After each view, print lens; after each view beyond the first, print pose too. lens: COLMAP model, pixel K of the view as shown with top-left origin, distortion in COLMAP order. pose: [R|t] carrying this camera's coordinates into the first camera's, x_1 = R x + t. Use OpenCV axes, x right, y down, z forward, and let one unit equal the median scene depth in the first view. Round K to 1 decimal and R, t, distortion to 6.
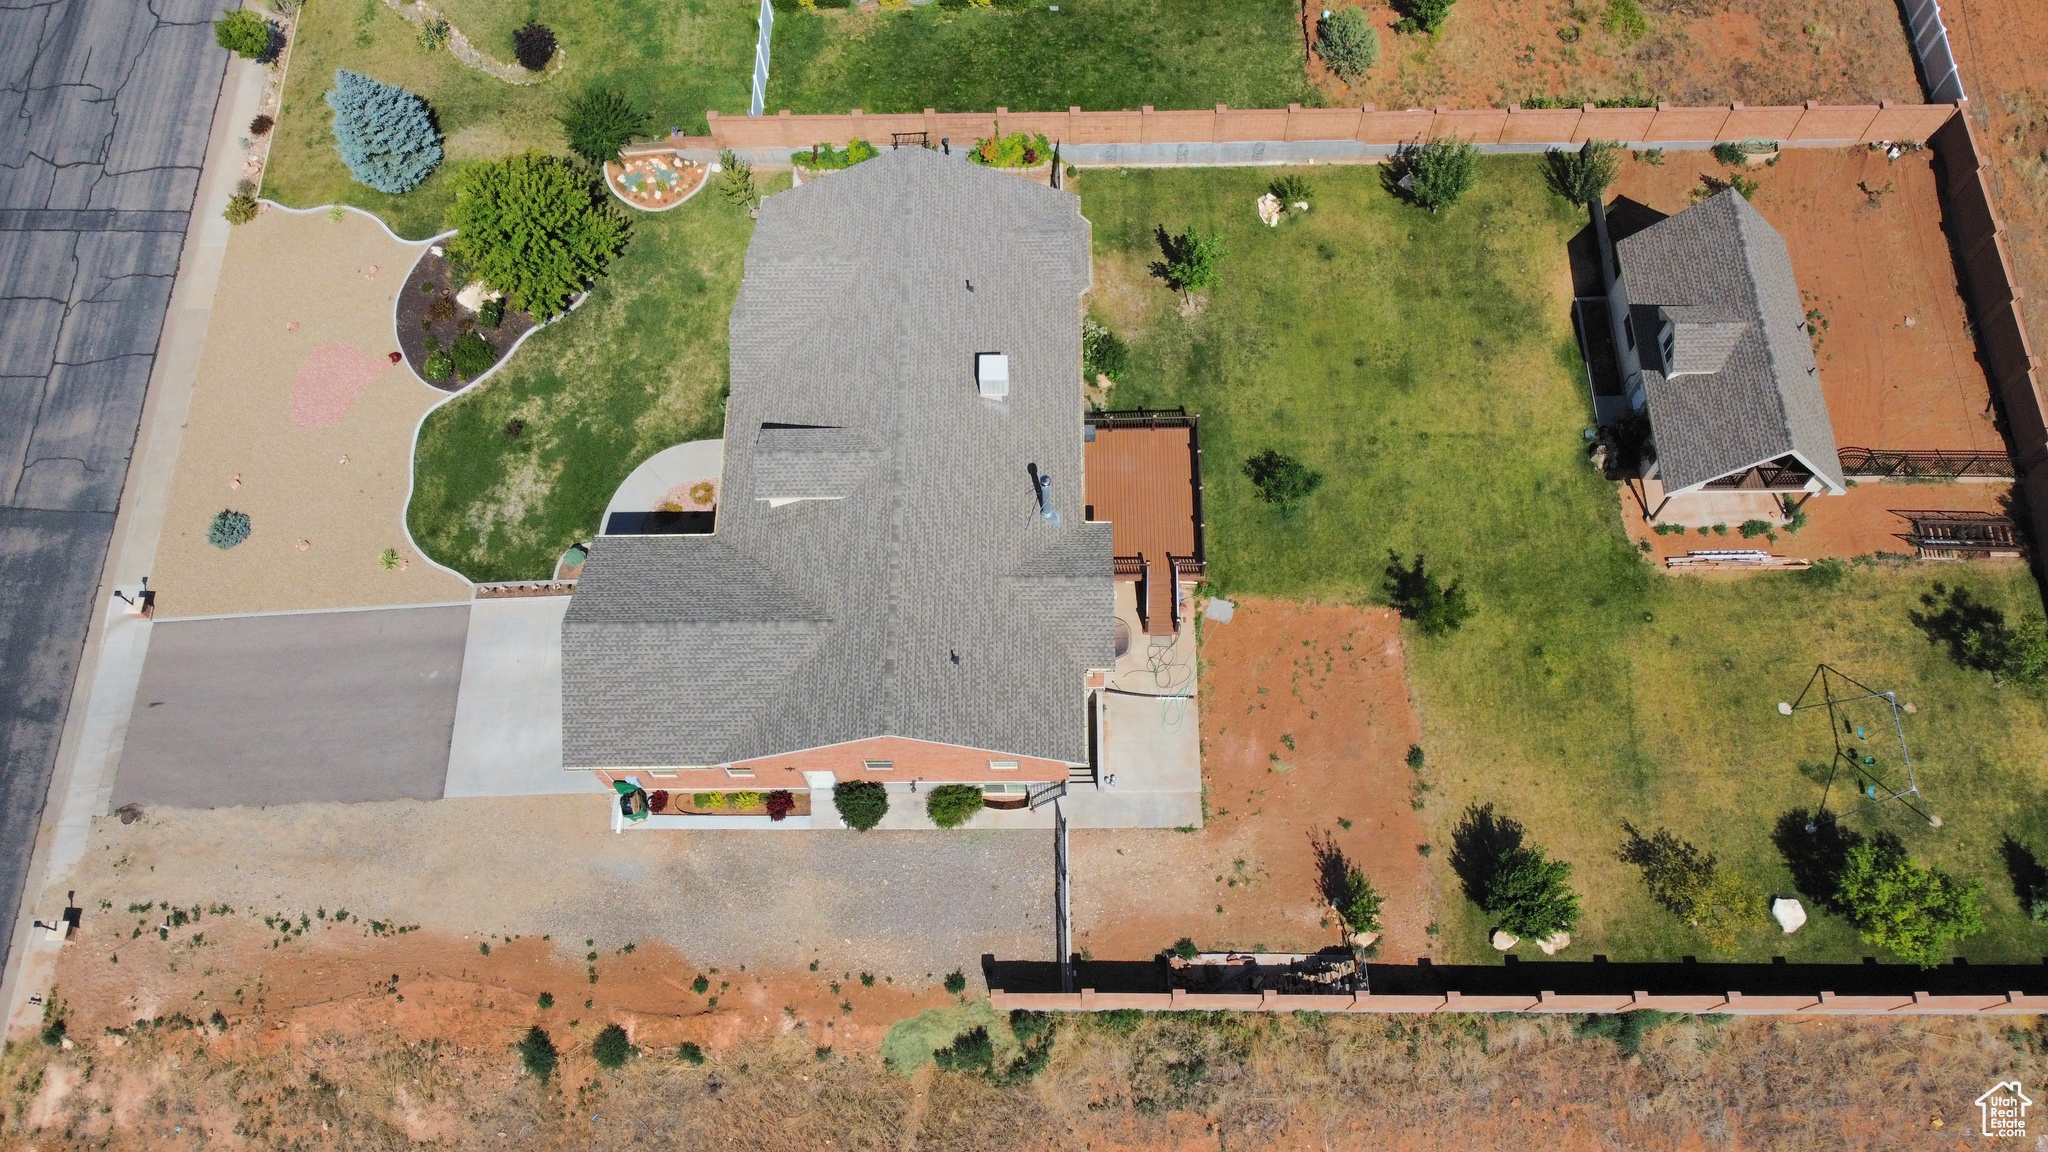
lens RADIAL K [[1546.7, 0, 1018.5], [0, 1546.7, 586.0], [0, 0, 1]] dist [0.013298, -0.020311]
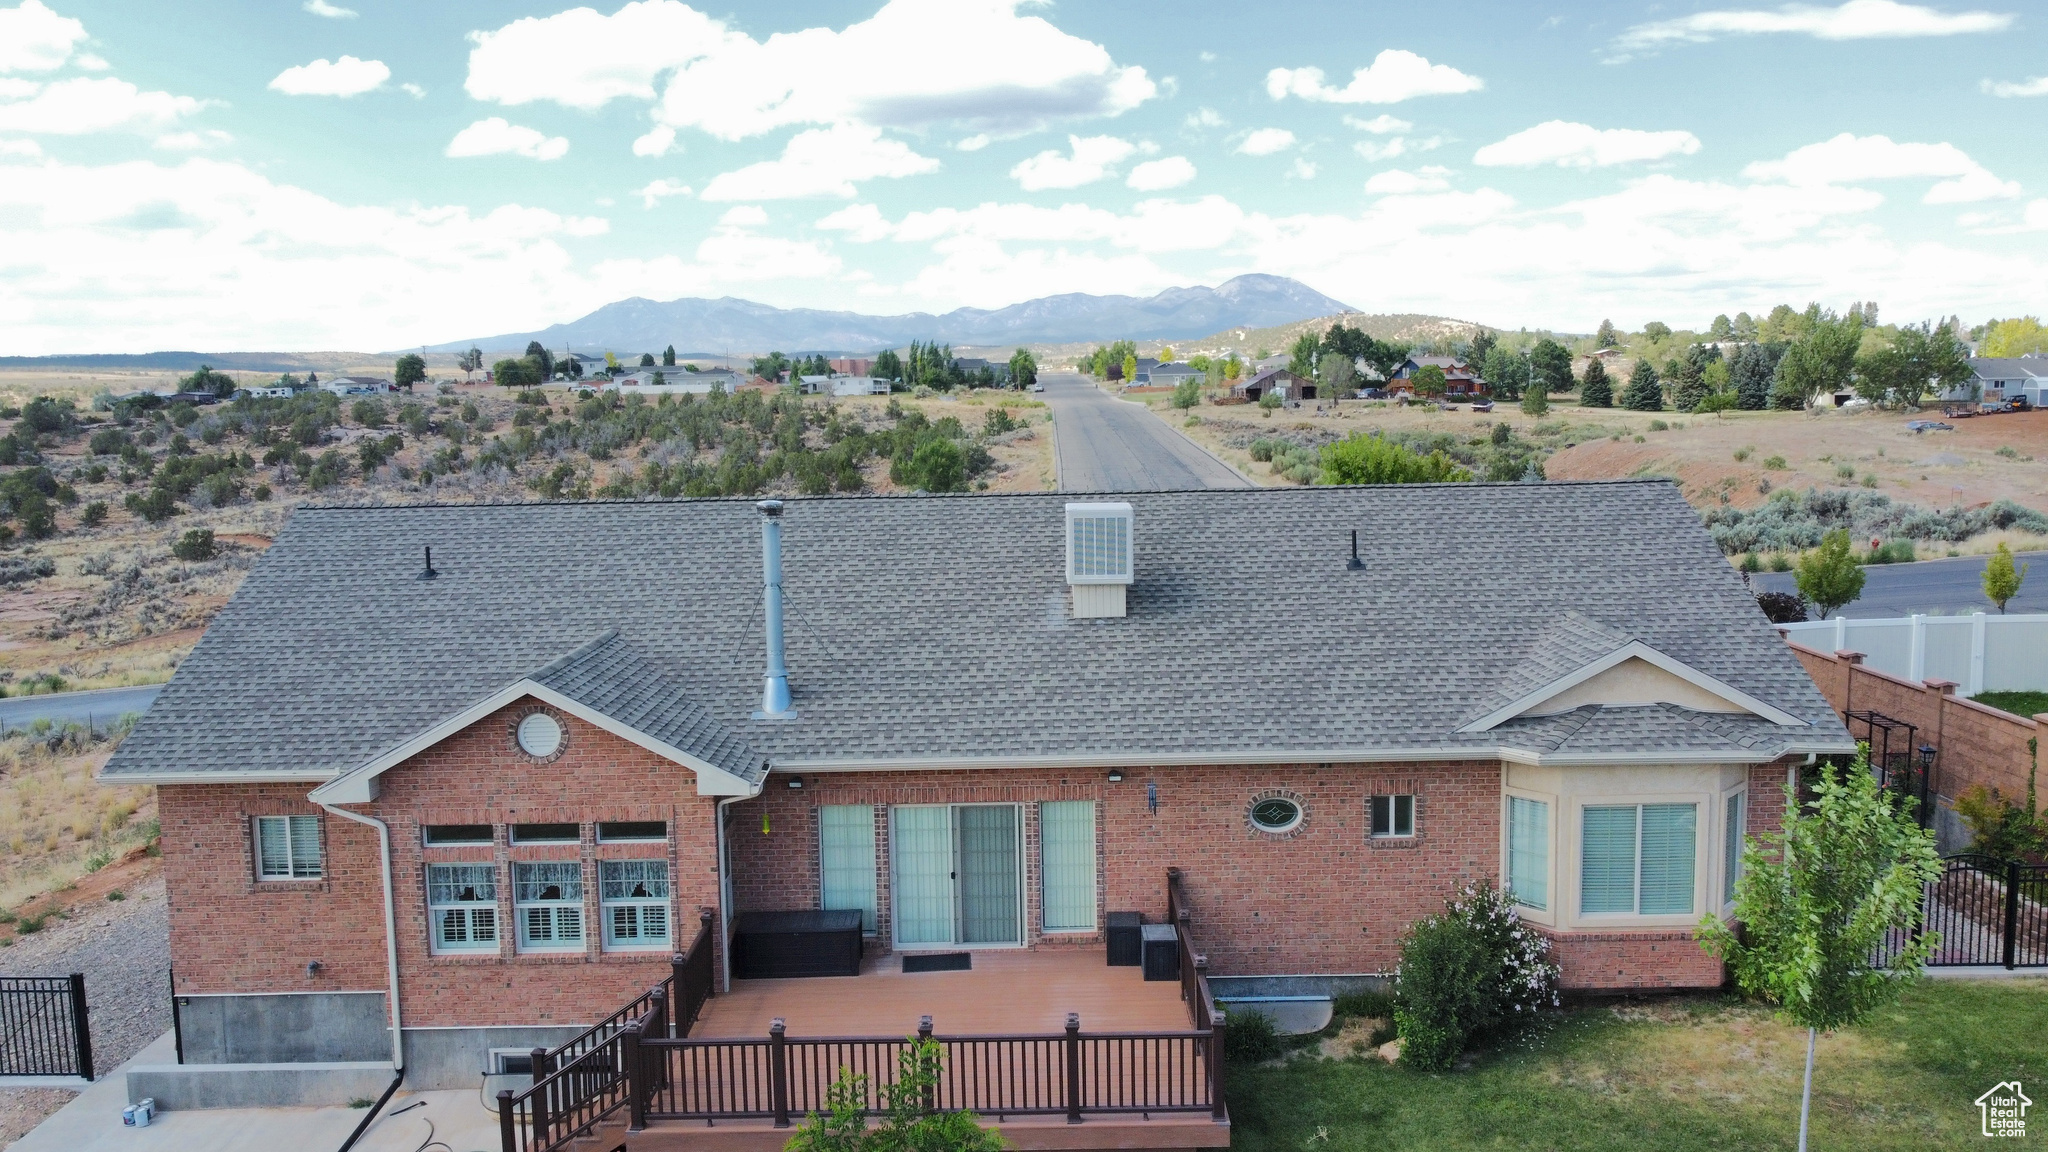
lens RADIAL K [[1546.7, 0, 1024.8], [0, 1546.7, 581.7], [0, 0, 1]] dist [0.013298, -0.020311]
pose [[0.001263, 0.152415, -0.988316, 0.385135], [-0.900455, 0.430040, 0.065169, -0.133454], [0.434948, 0.889851, 0.137786, 0.889395]]
